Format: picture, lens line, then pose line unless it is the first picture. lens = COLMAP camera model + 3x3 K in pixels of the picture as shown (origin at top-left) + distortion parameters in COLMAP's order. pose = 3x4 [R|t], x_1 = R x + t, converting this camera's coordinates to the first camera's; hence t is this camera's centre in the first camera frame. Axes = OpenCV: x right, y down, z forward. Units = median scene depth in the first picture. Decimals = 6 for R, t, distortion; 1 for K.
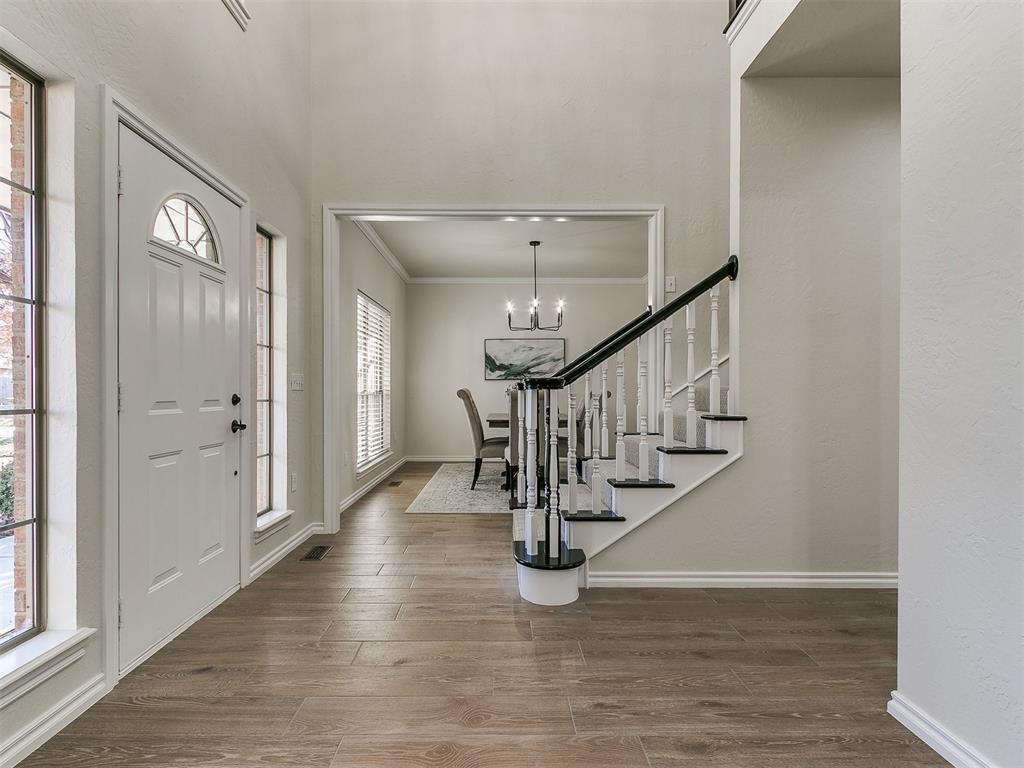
lens RADIAL K [[531.0, 0, 491.4], [0, 531.0, 391.1], [0, 0, 1]] dist [0.016406, 0.000668]
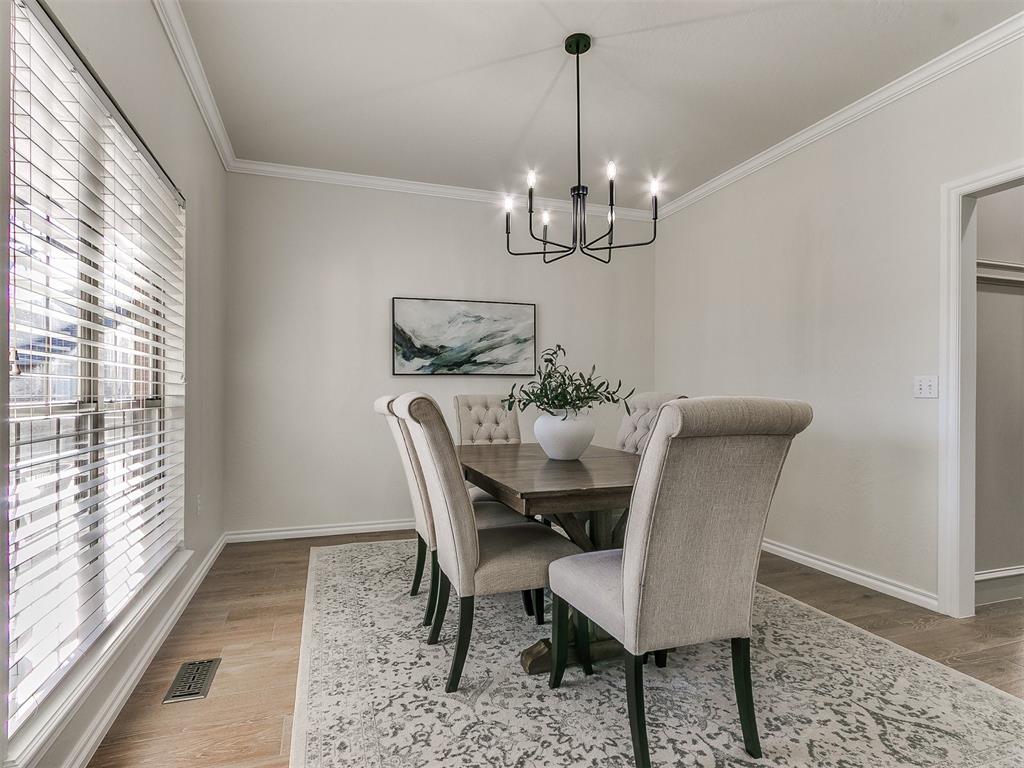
lens RADIAL K [[531.0, 0, 491.4], [0, 531.0, 391.1], [0, 0, 1]] dist [0.016406, 0.000668]
pose [[0.950010, 0.001538, 0.312217, -0.084171], [-0.000898, 0.999997, -0.002196, -0.004128], [-0.312219, 0.001806, 0.950008, 0.473958]]
